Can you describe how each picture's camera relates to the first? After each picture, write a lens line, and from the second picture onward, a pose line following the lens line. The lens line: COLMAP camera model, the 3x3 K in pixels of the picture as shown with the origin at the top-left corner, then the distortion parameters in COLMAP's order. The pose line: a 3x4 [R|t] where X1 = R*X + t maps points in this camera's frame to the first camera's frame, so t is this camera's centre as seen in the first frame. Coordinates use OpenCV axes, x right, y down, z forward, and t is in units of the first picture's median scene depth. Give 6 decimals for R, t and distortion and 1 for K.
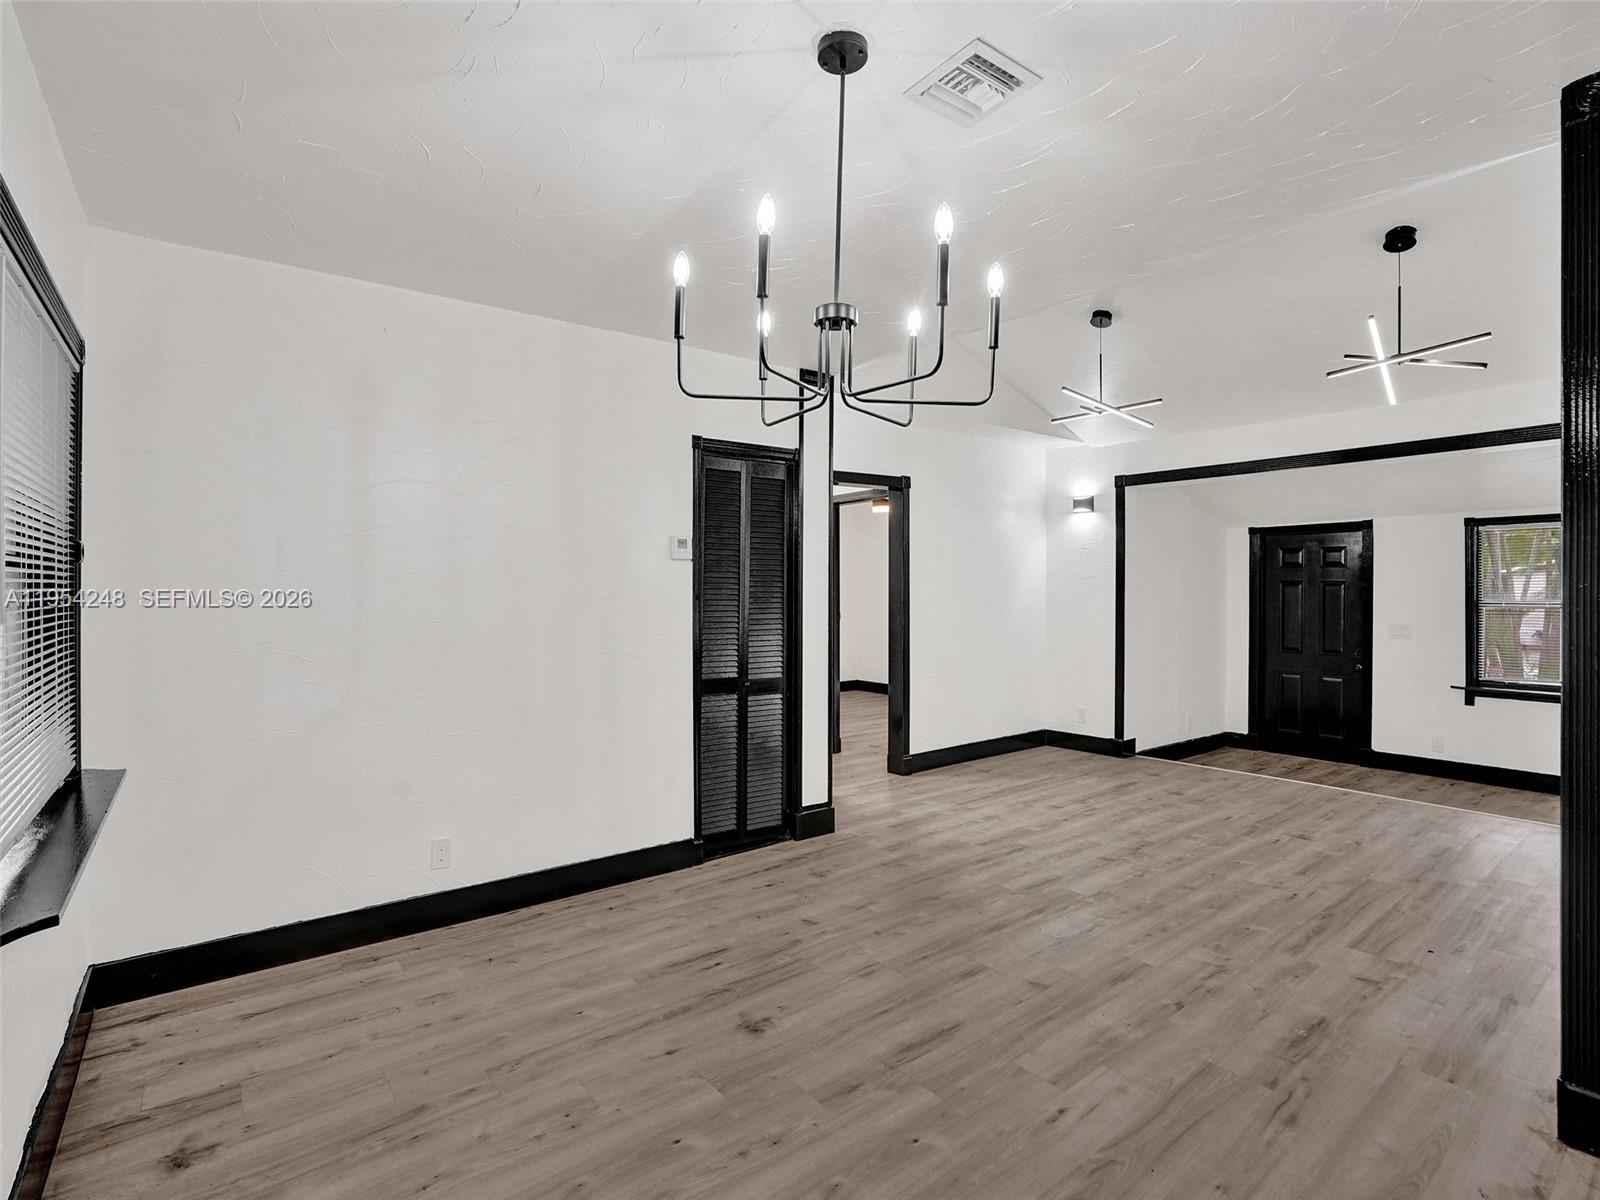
lens RADIAL K [[764.5, 0, 795.0], [0, 764.5, 591.3], [0, 0, 1]] dist [-0.041283, 0.014368]
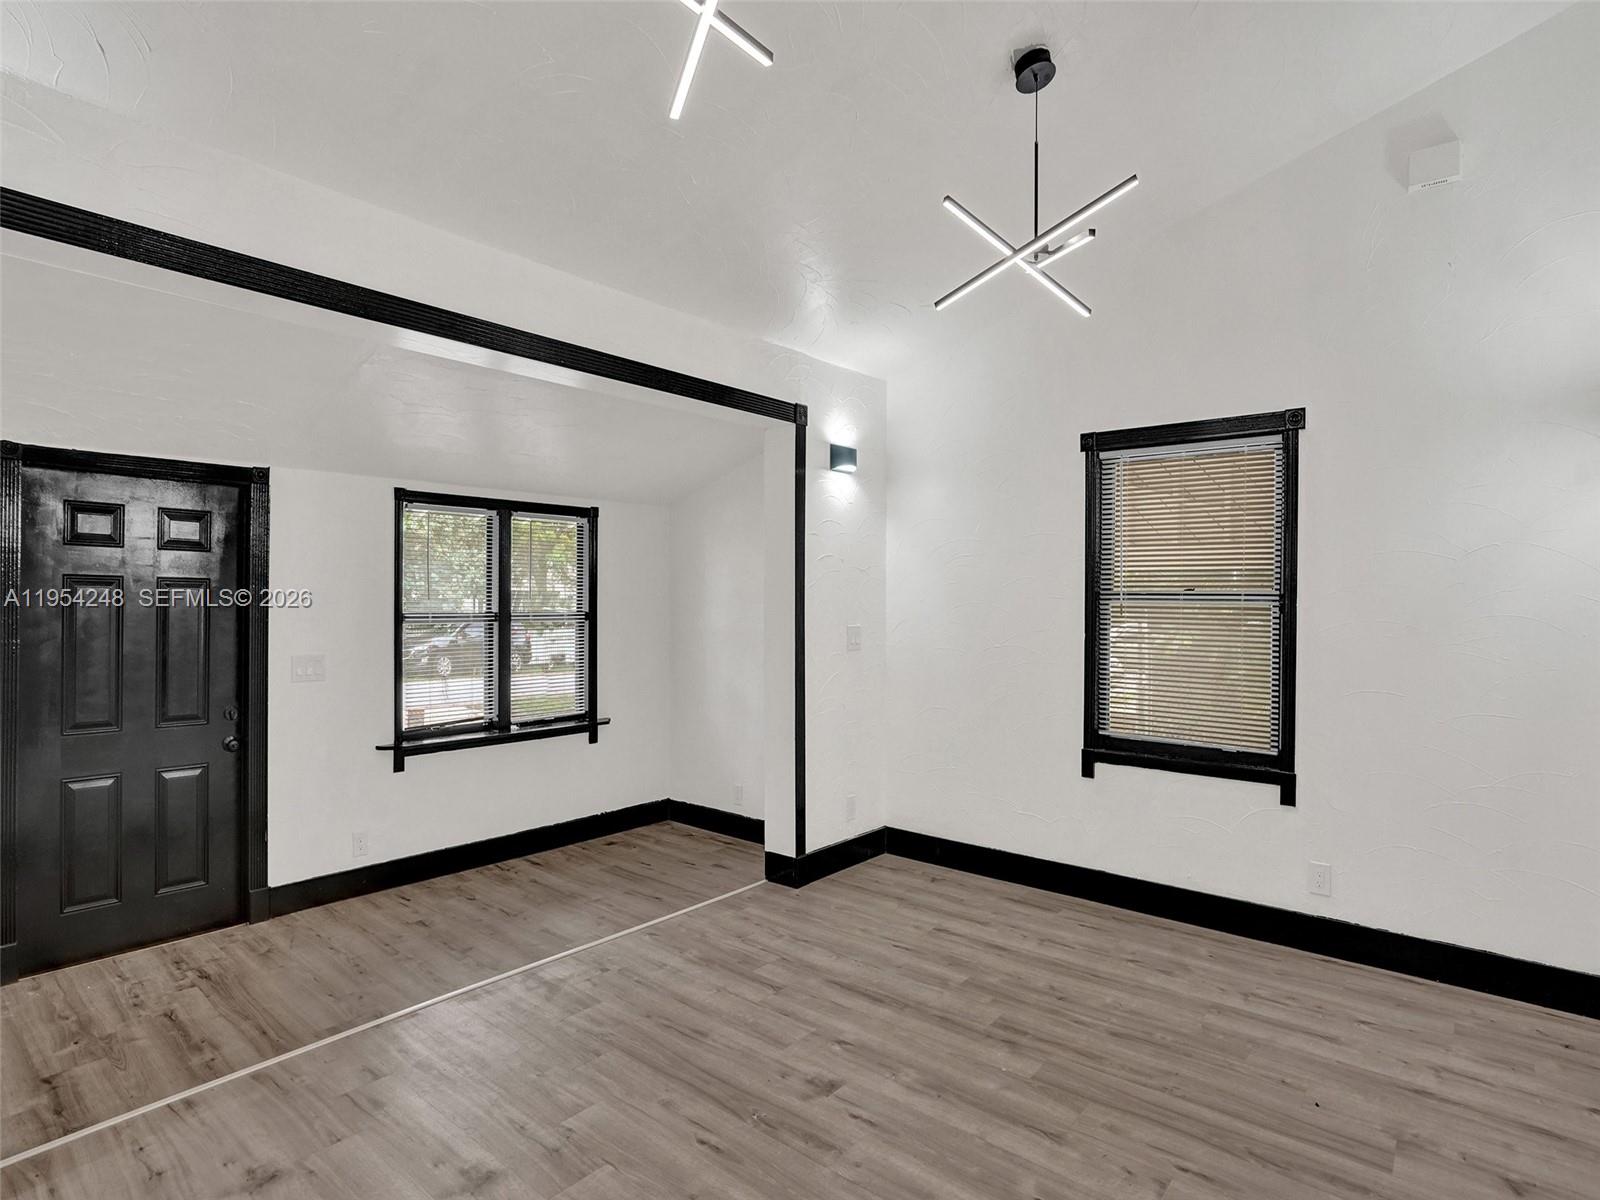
lens RADIAL K [[894.1, 0, 763.9], [0, 894.1, 610.7], [0, 0, 1]] dist [-0.058816, 0.023903]
pose [[-0.221634, -0.016361, 0.974993, 0.103183], [-0.011795, 0.999831, 0.014096, -0.008834], [-0.975059, -0.008376, -0.221789, 1.235495]]
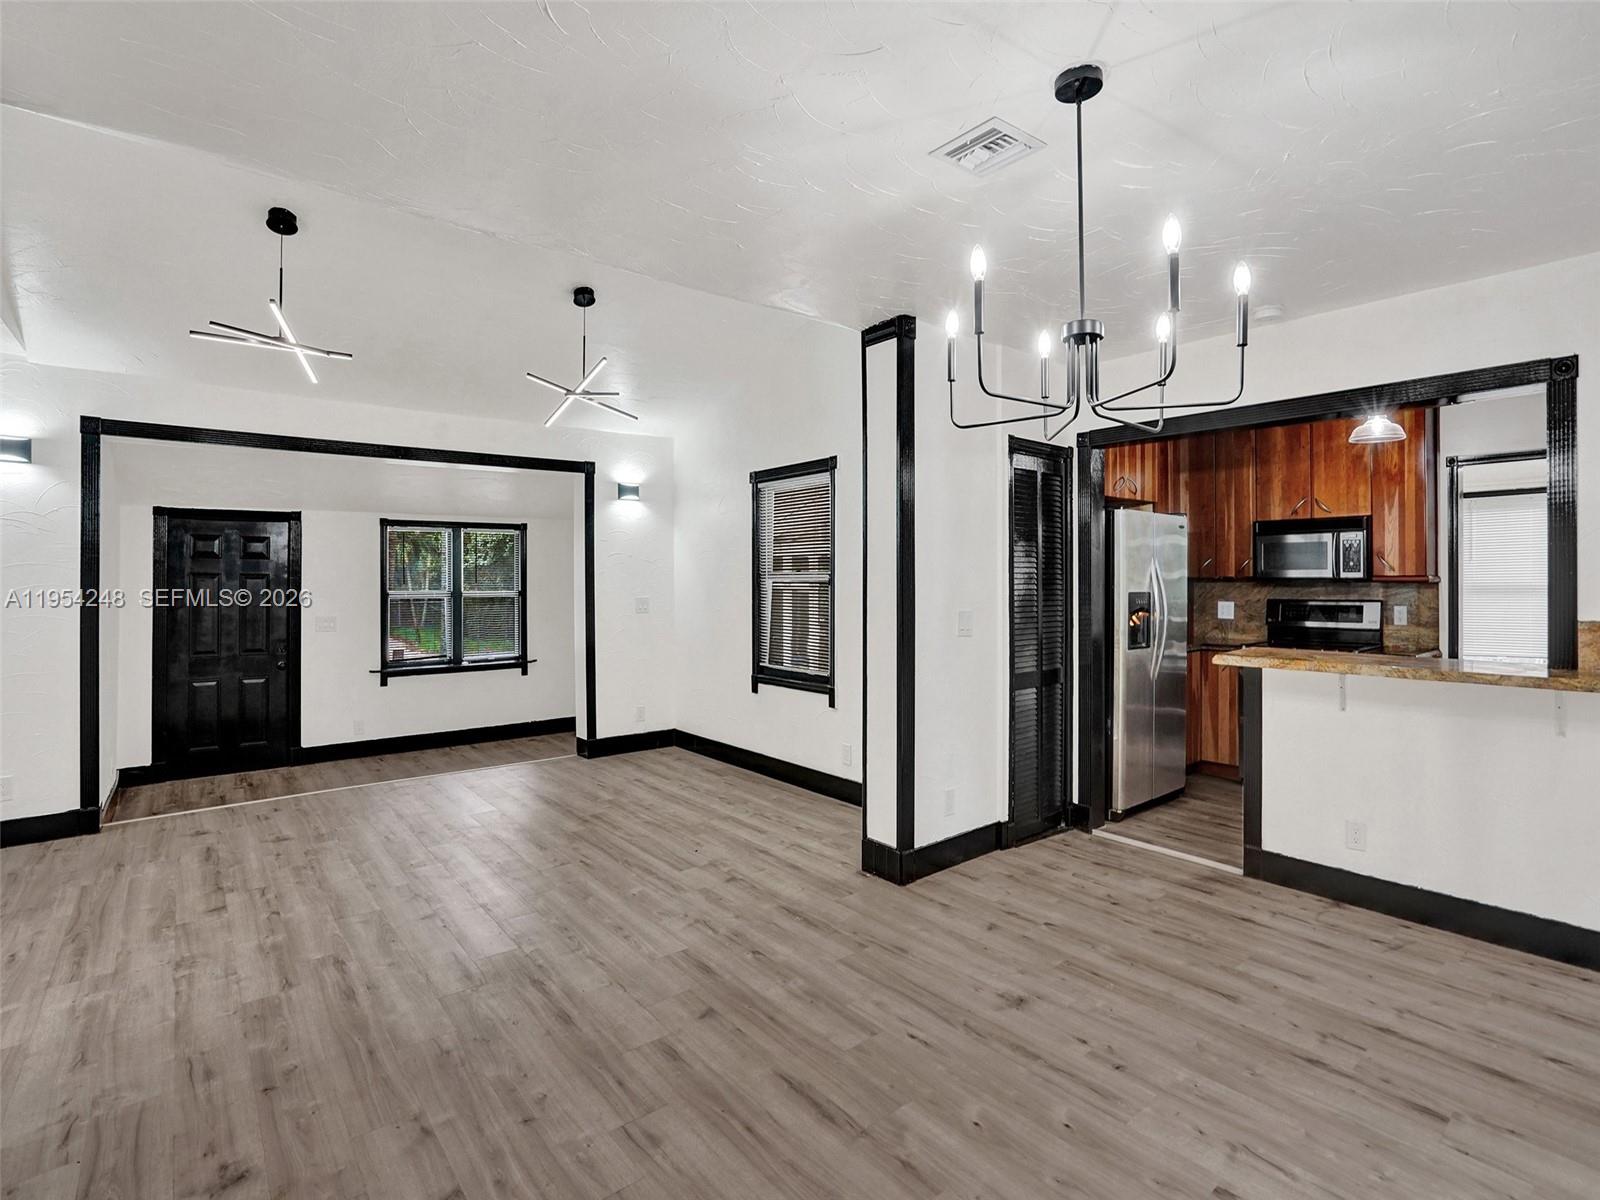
lens RADIAL K [[817.0, 0, 770.2], [0, 817.0, 584.6], [0, 0, 1]] dist [-0.051319, 0.017325]
pose [[-0.022505, -0.005552, 0.999731, -0.454831], [0.001298, 0.999984, 0.005583, -0.008932], [-0.999746, 0.001424, -0.022497, 0.639808]]
